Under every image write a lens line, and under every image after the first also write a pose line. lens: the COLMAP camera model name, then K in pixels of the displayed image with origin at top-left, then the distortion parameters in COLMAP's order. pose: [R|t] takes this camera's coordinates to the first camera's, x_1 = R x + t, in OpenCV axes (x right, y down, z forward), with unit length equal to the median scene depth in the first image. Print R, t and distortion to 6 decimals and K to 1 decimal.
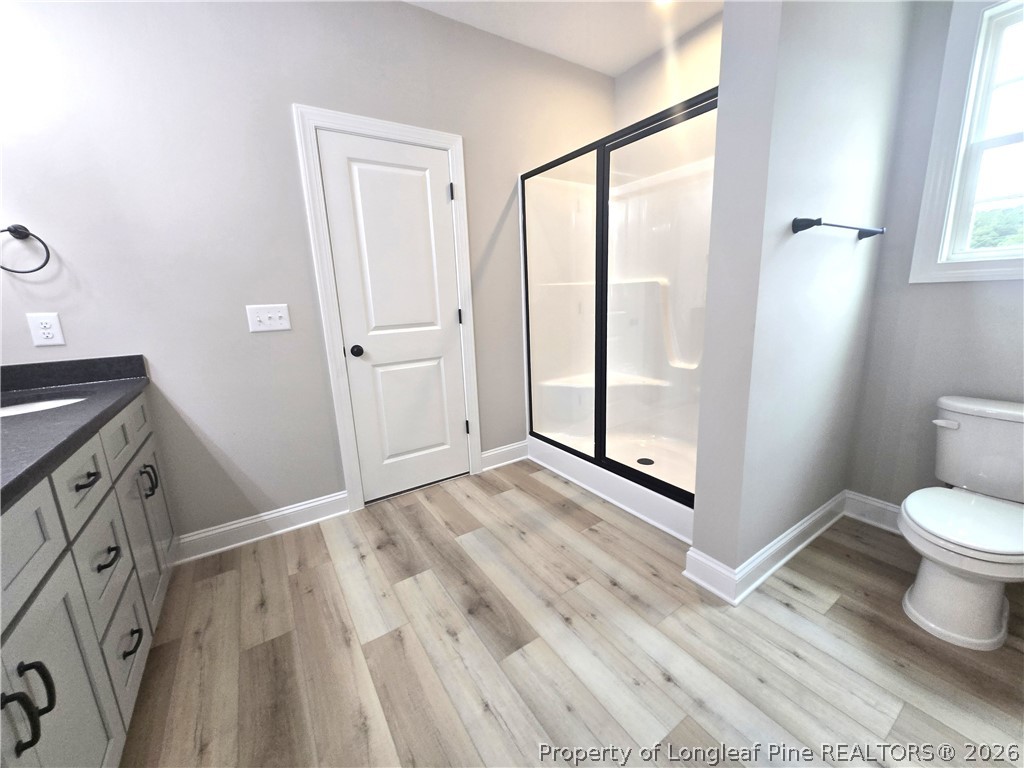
lens RADIAL K [[401.8, 0, 512.9], [0, 401.8, 378.6], [0, 0, 1]] dist [0.001511, 0.000090]
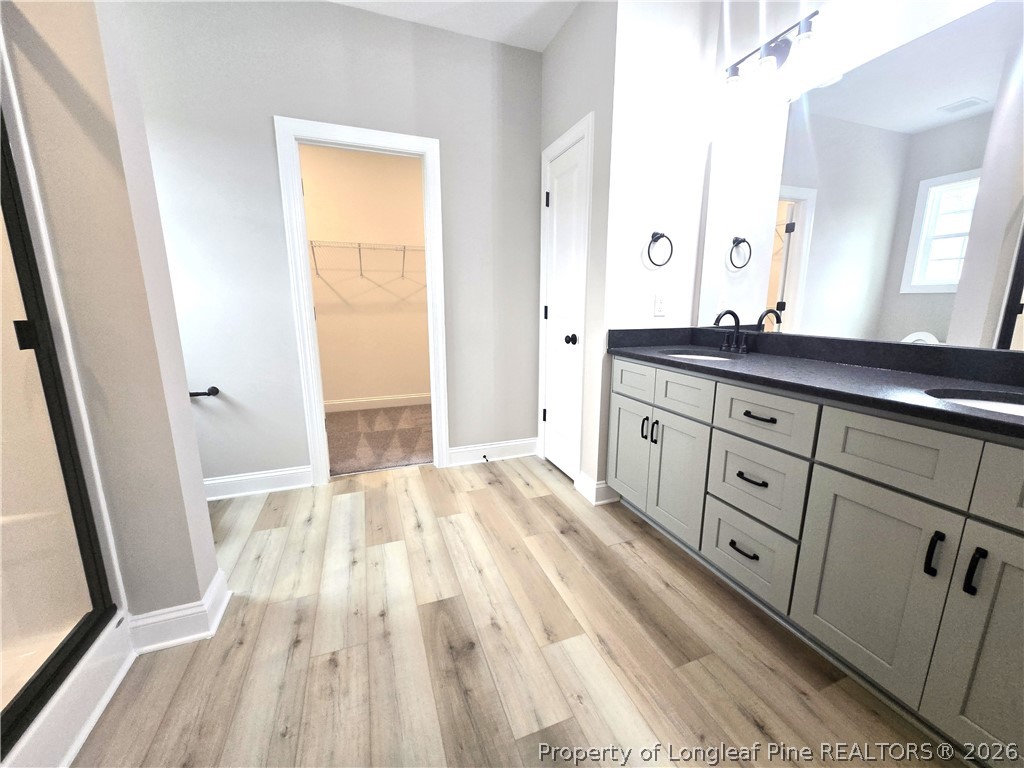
lens RADIAL K [[401.8, 0, 516.5], [0, 401.8, 382.3], [0, 0, 1]] dist [0.001511, 0.000090]
pose [[-0.977098, -0.004695, 0.212740, -0.404192], [0.078014, 0.922239, 0.378667, -0.287871], [-0.197975, 0.386592, -0.900751, 1.629366]]
